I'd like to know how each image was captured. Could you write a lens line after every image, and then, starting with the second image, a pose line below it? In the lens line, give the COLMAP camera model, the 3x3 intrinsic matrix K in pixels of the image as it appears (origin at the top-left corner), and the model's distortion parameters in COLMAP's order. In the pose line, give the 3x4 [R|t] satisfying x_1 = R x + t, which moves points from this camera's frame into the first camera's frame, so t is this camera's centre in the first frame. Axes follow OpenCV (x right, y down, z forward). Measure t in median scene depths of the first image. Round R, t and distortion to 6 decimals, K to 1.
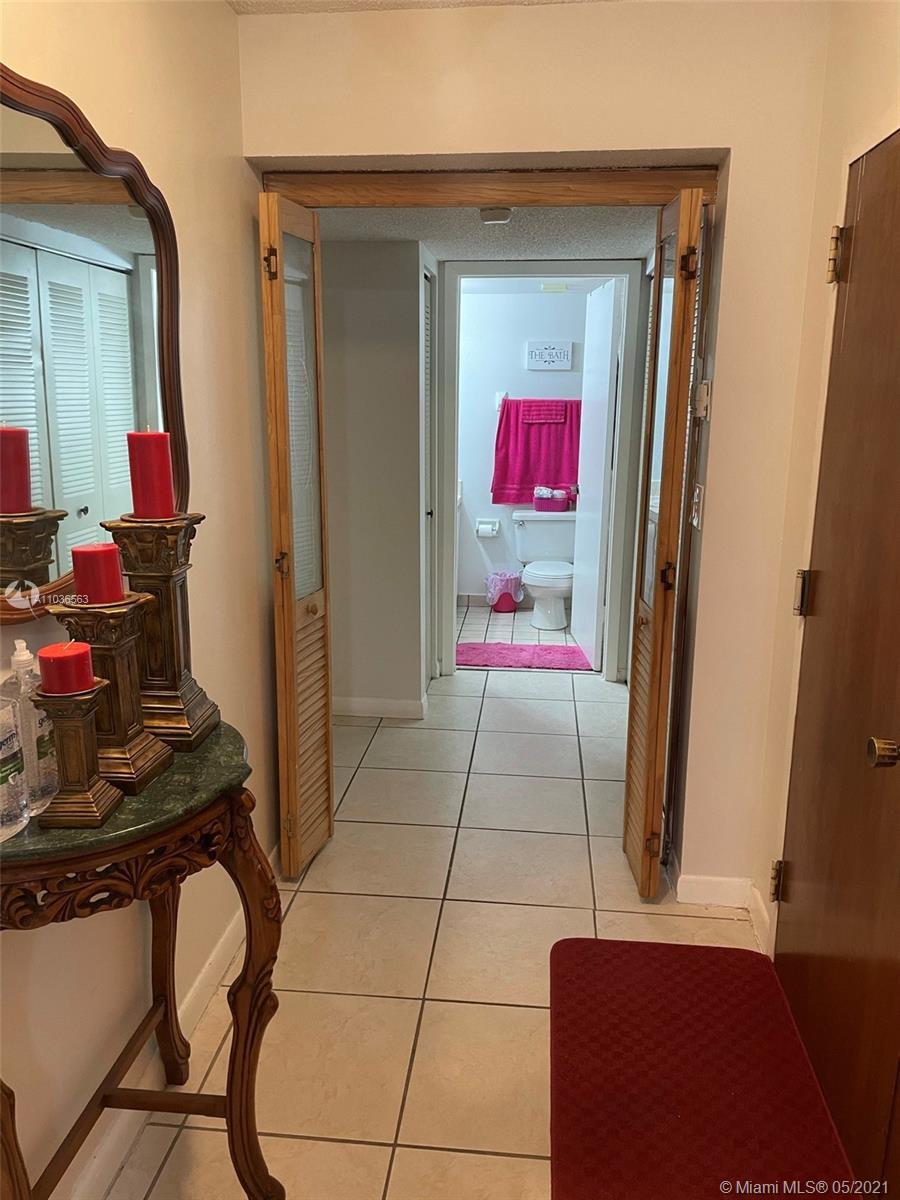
lens RADIAL K [[916.9, 0, 449.5], [0, 916.9, 603.0], [0, 0, 1]] dist [0.039761, -0.000440]
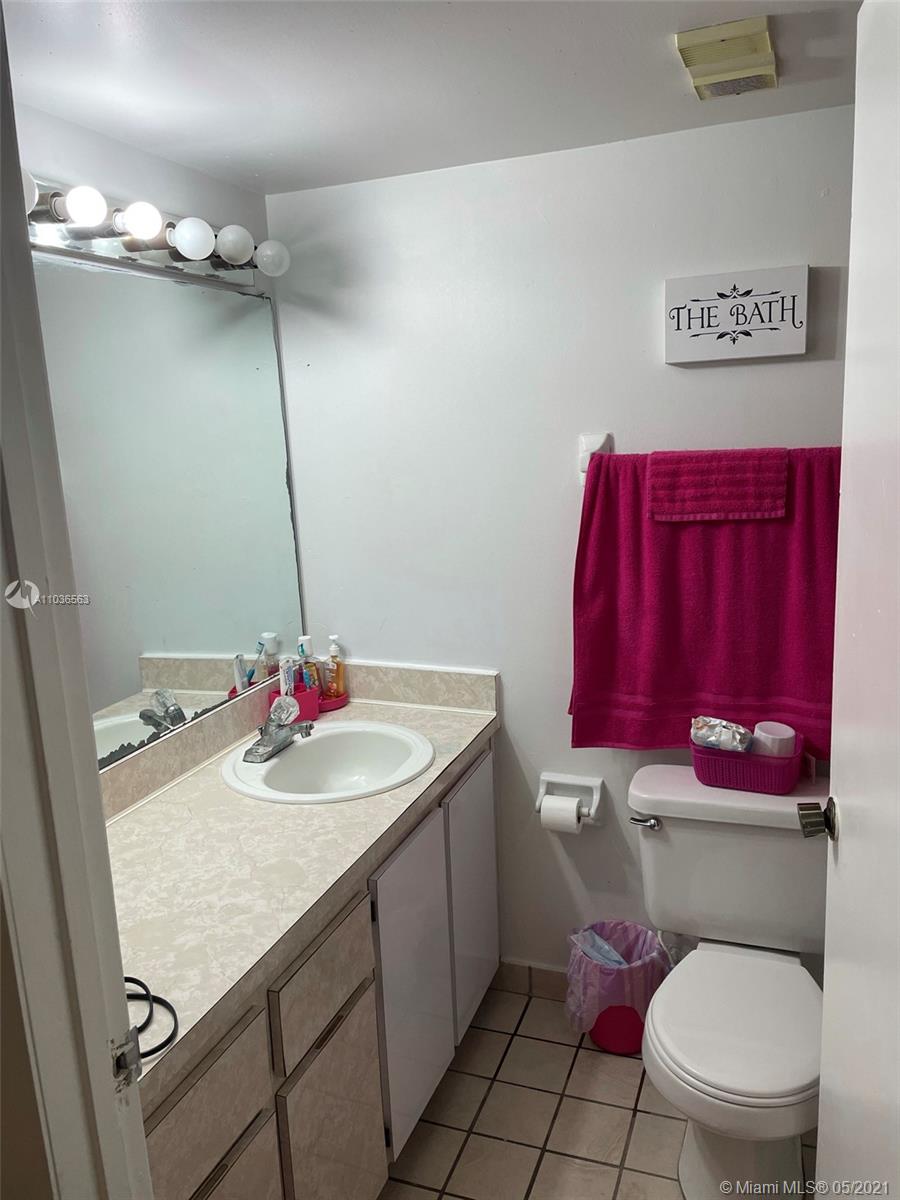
lens RADIAL K [[916.9, 0, 448.5], [0, 916.9, 593.1], [0, 0, 1]] dist [0.039761, -0.000440]
pose [[0.970260, -0.010700, -0.241831, 0.087554], [0.004944, 0.999690, -0.024396, -0.161947], [0.242017, 0.022475, 0.970012, 0.654941]]
